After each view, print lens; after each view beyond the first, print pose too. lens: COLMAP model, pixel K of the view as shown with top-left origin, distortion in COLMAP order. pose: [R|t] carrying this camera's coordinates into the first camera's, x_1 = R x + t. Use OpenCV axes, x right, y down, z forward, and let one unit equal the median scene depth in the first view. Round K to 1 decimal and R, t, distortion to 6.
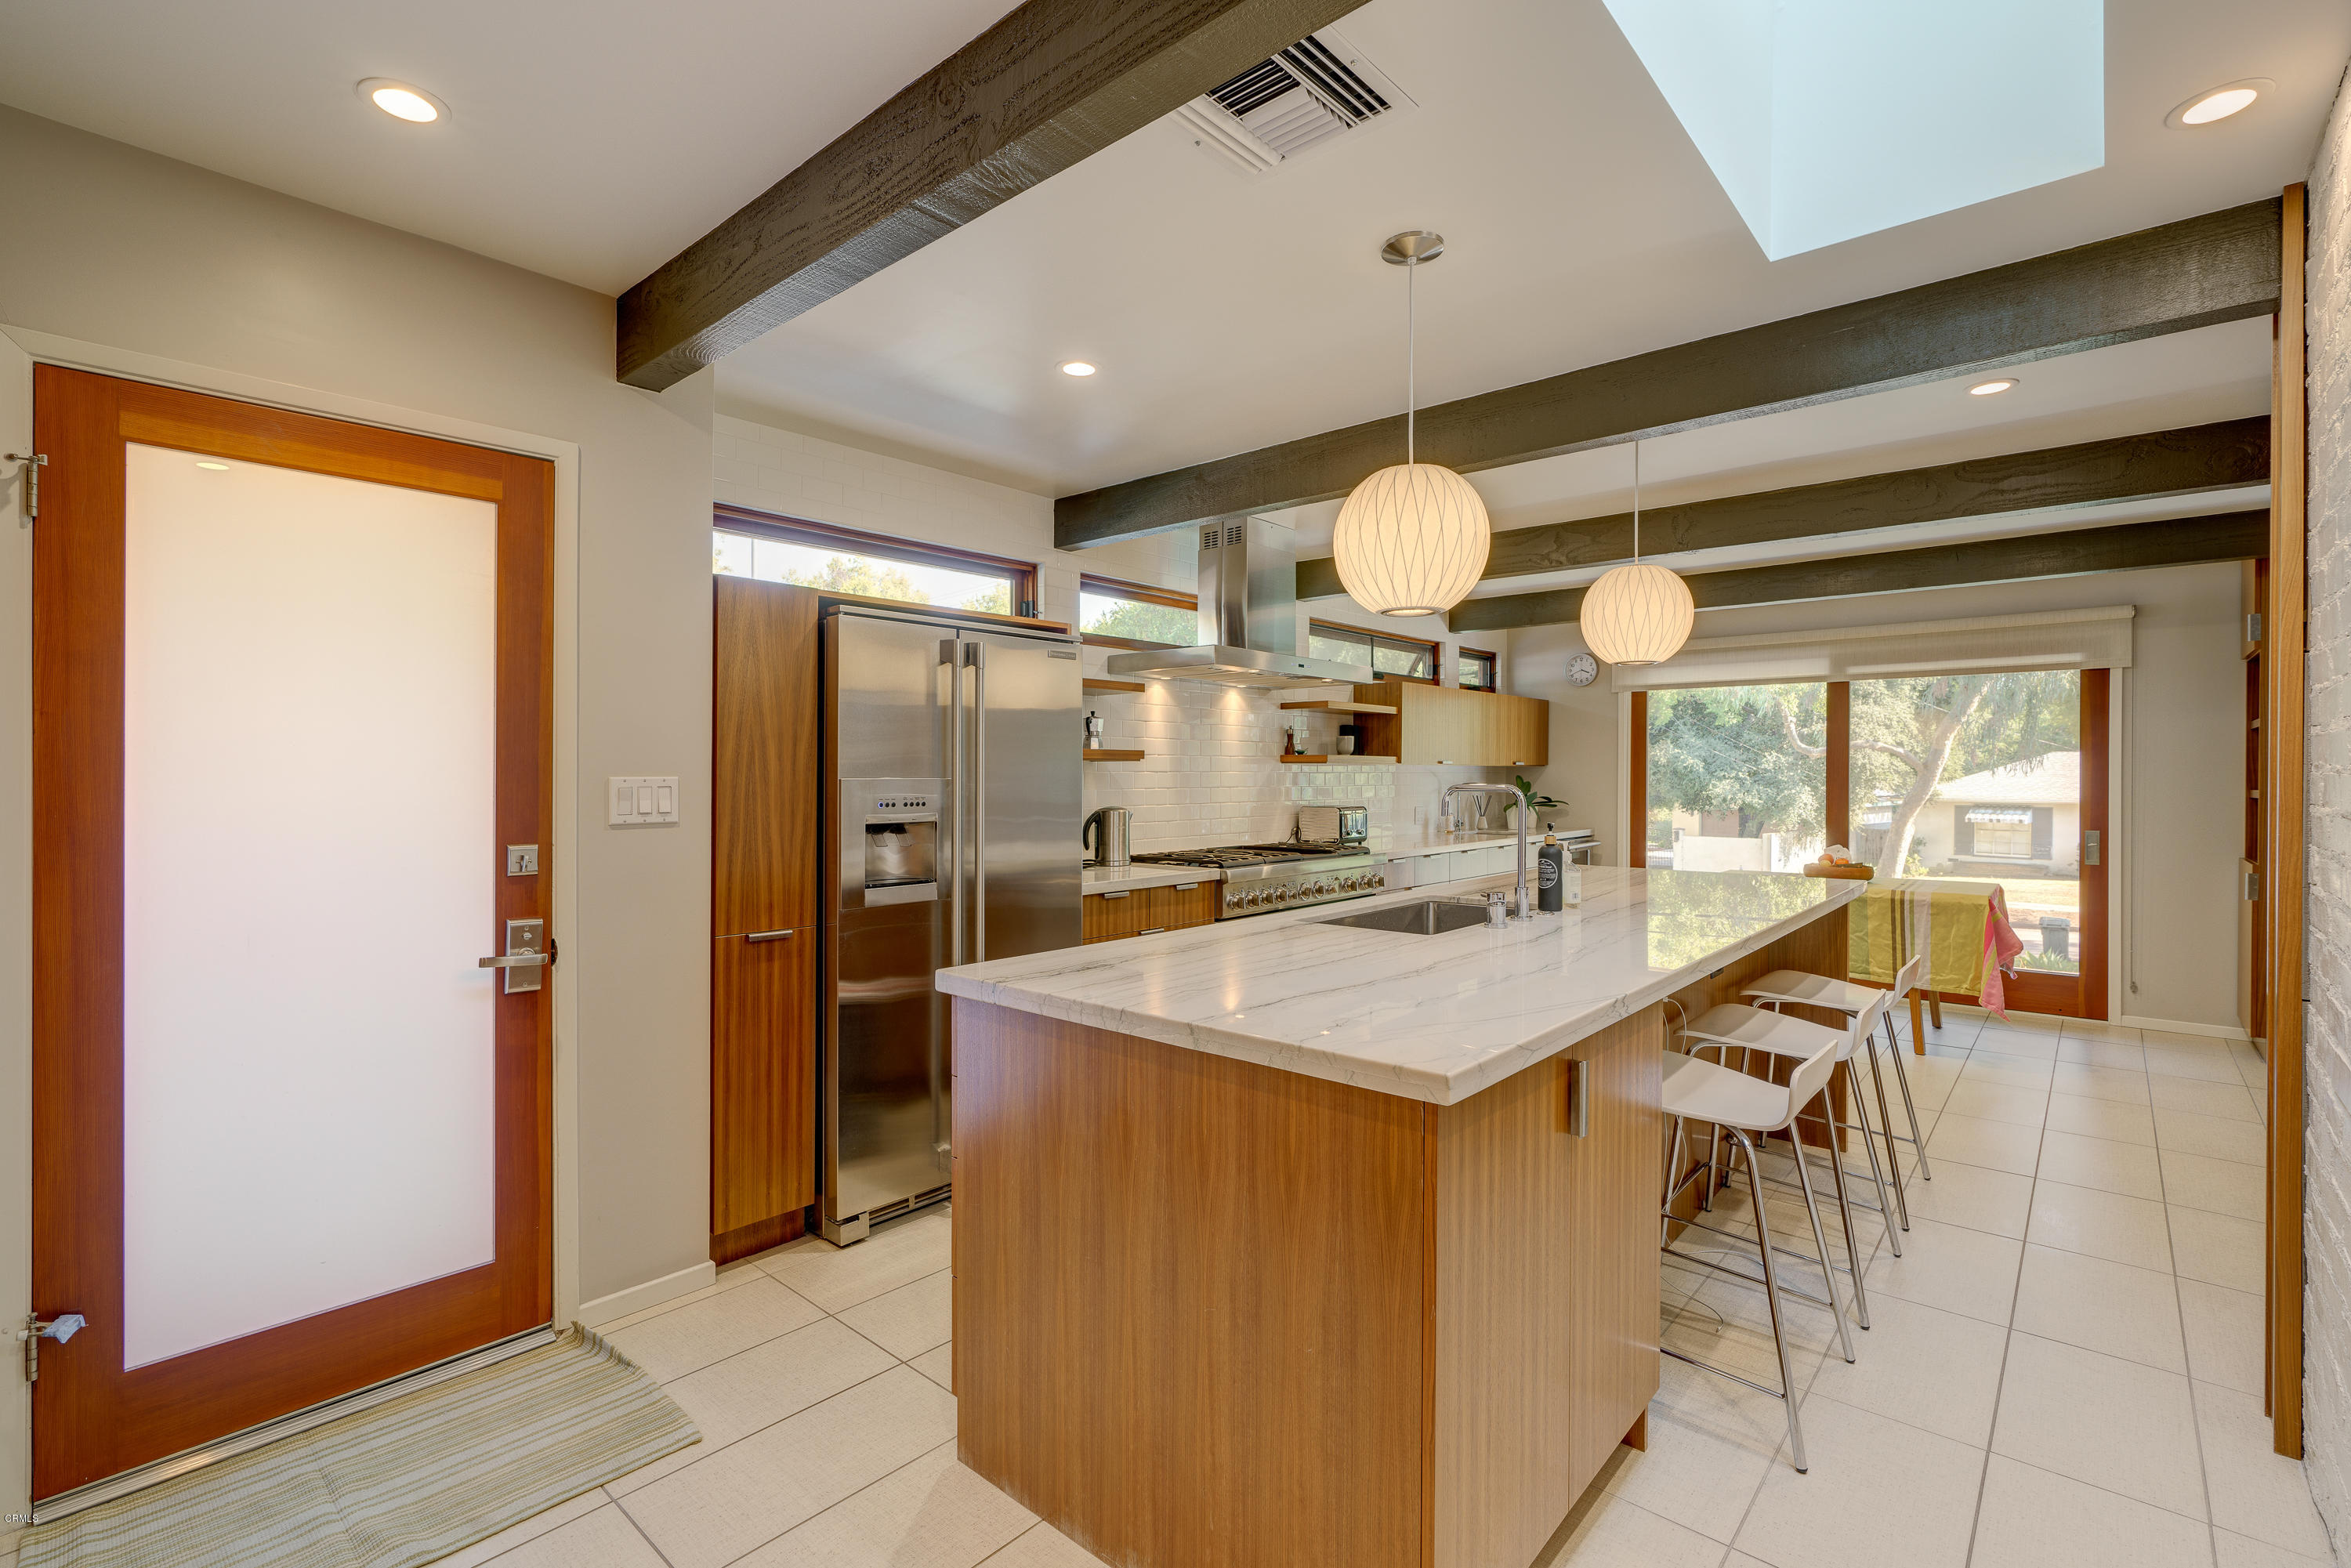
lens RADIAL K [[1085.2, 0, 1183.0], [0, 1085.2, 783.8], [0, 0, 1]] dist [-0.008478, -0.000400]
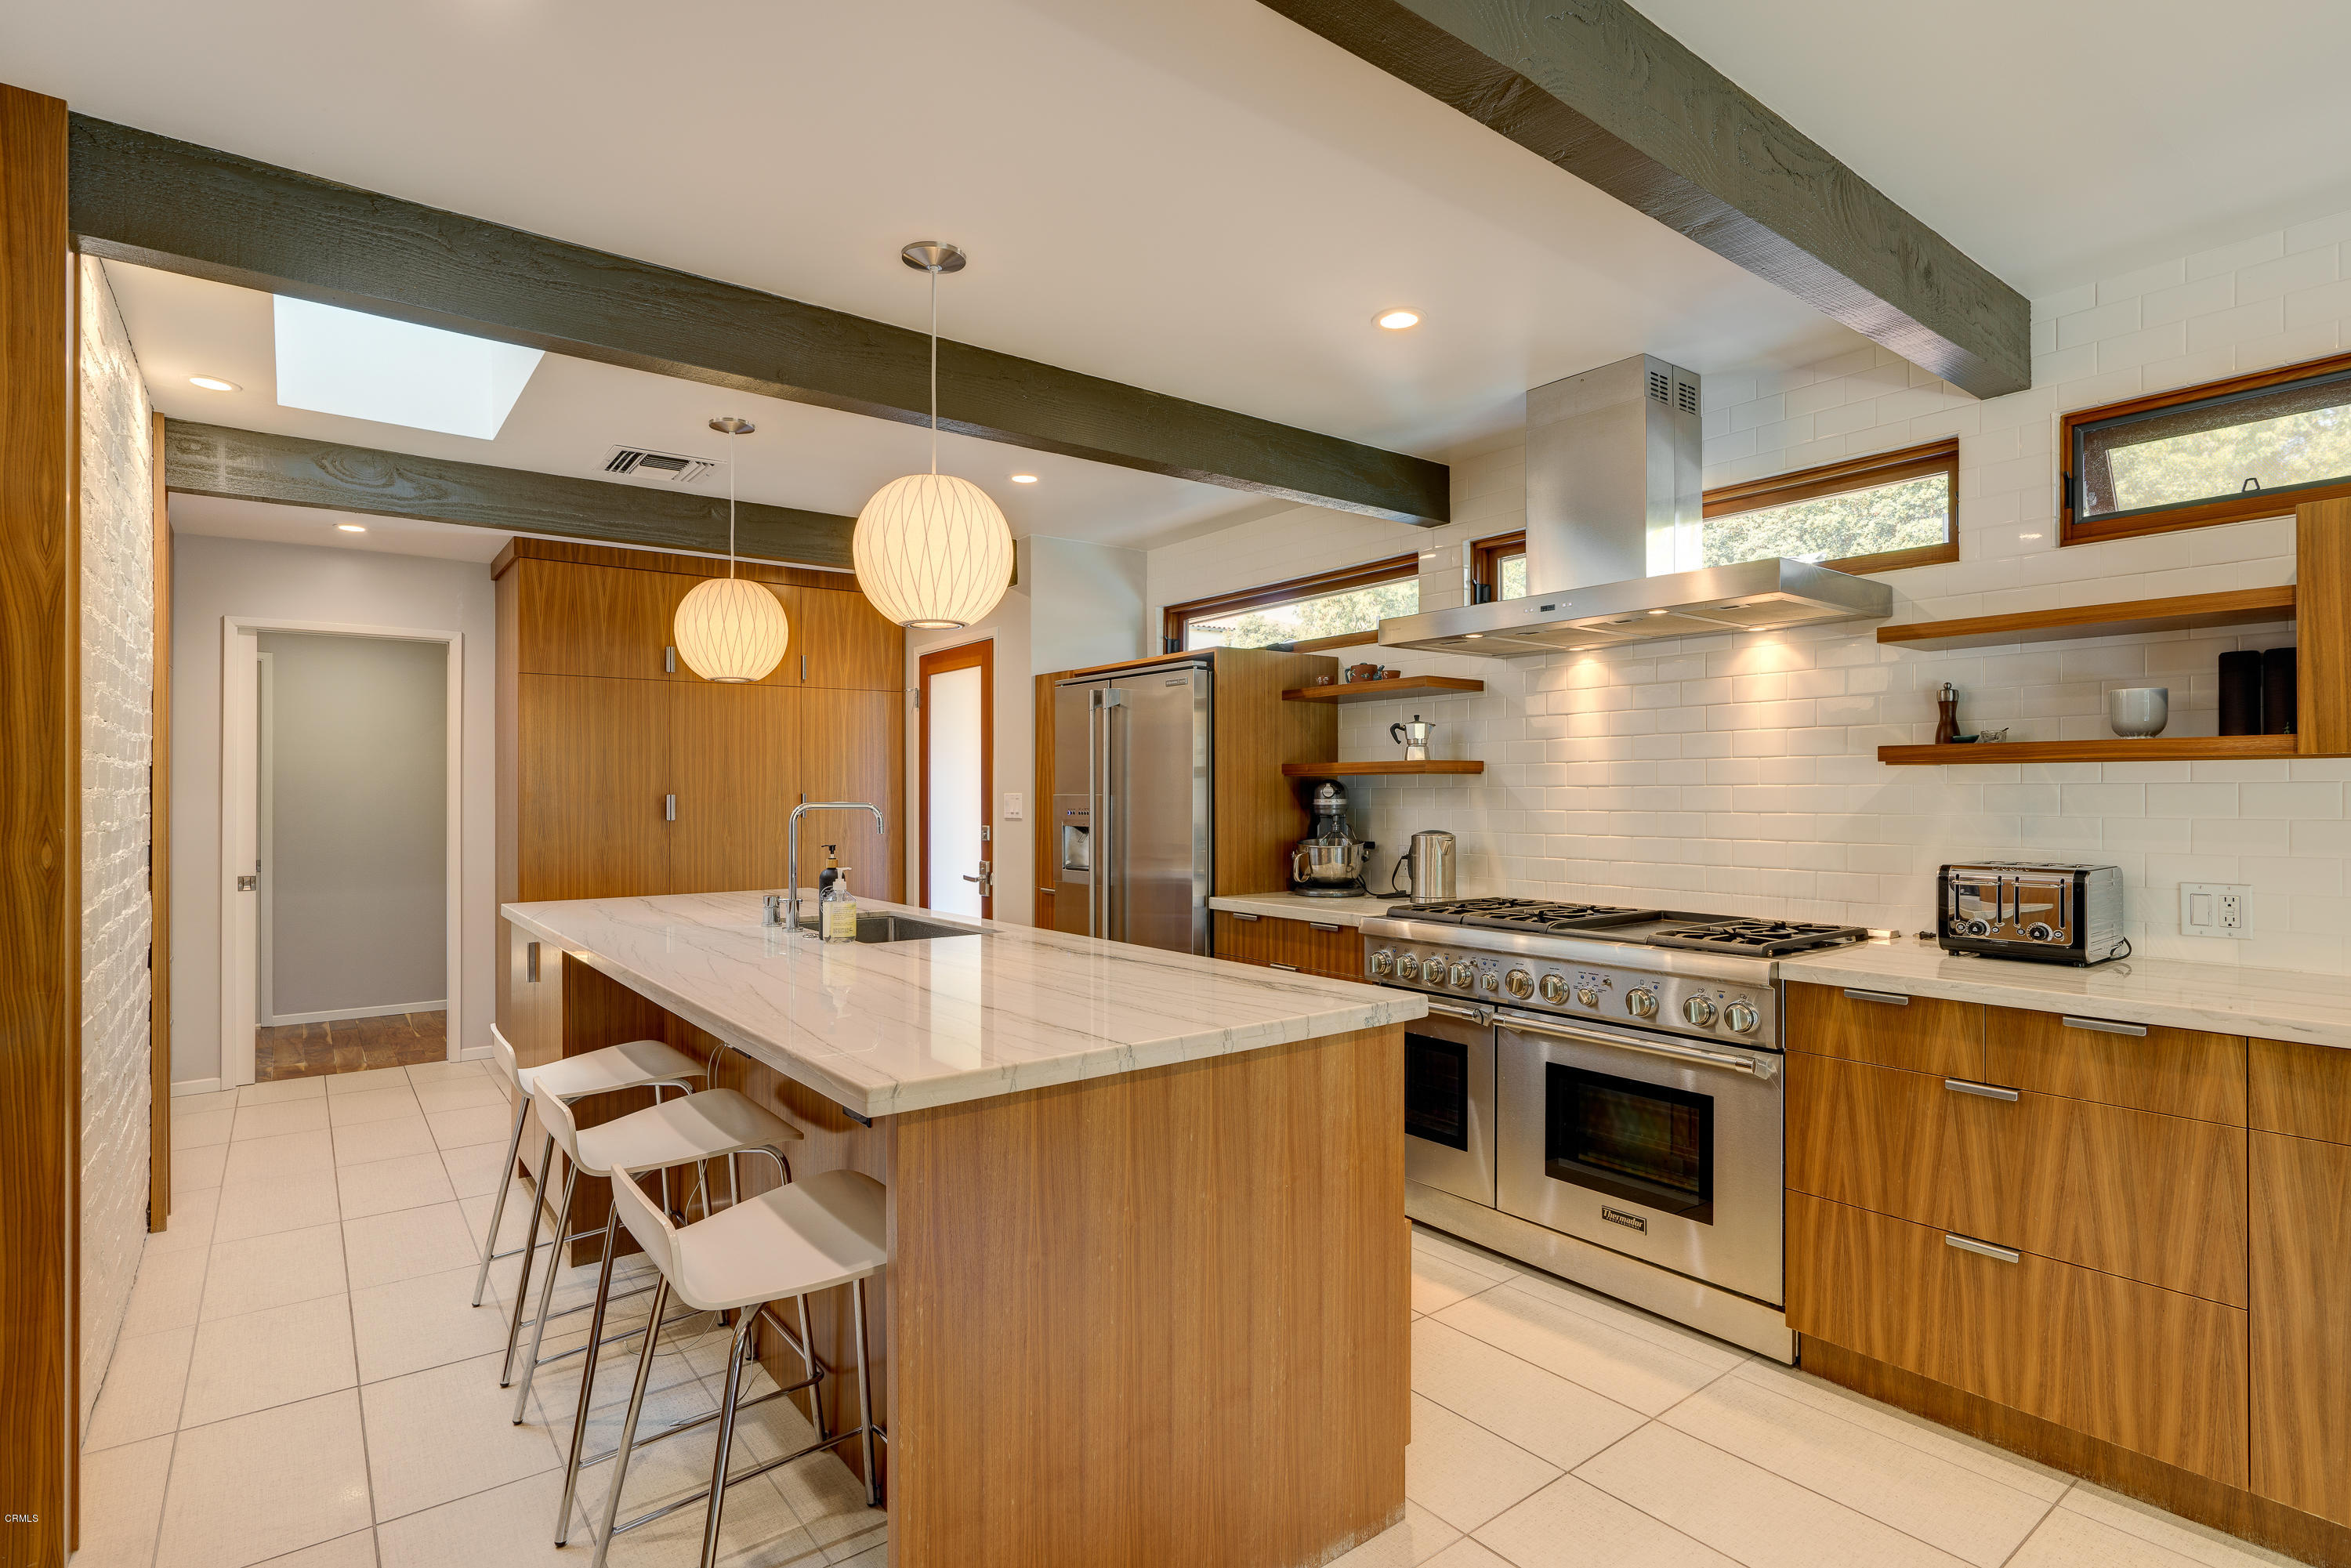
lens RADIAL K [[1201.5, 0, 1165.0], [0, 1201.5, 793.3], [0, 0, 1]] dist [-0.014531, 0.003617]
pose [[-0.195477, -0.002439, -0.980705, 0.762717], [-0.009426, 0.999955, -0.000608, -0.003909], [0.980663, 0.009125, -0.195491, 0.875955]]
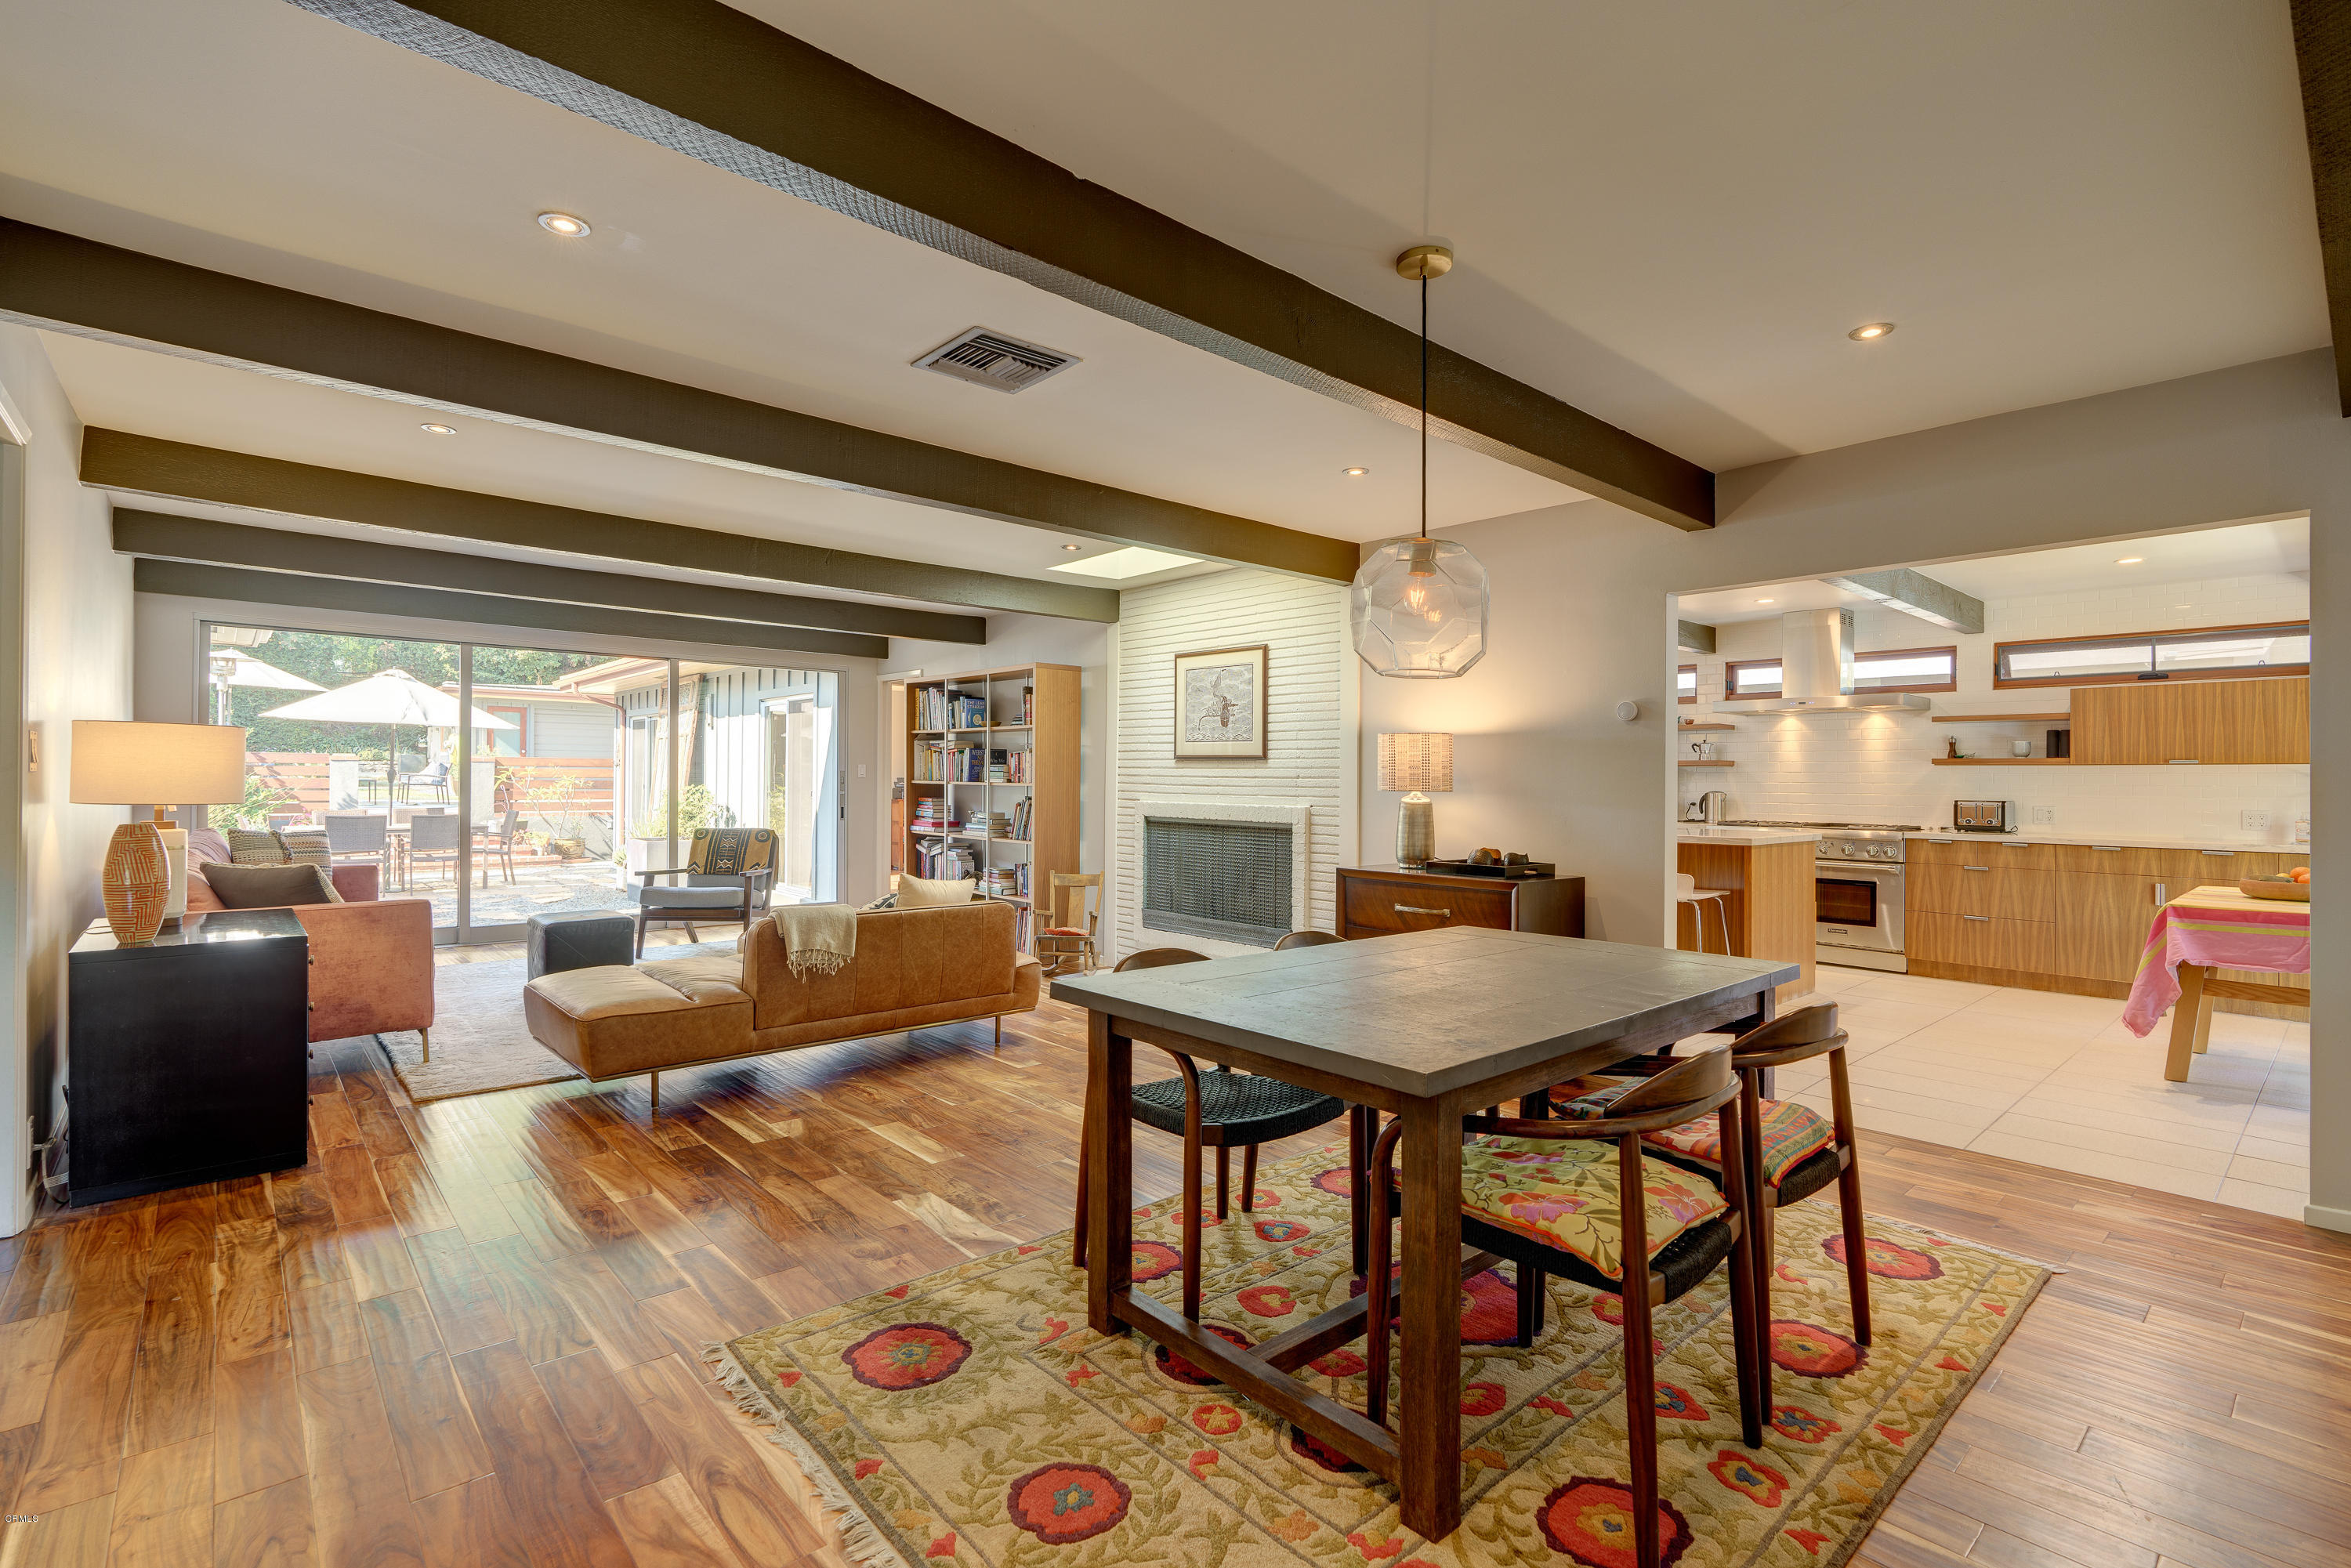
lens RADIAL K [[1085.2, 0, 1193.1], [0, 1085.2, 770.6], [0, 0, 1]] dist [-0.008478, -0.000400]
pose [[-0.130877, -0.011378, -0.991333, 1.686817], [-0.020220, 0.999757, -0.008805, 0.018404], [0.991192, 0.018893, -0.131075, 0.317622]]
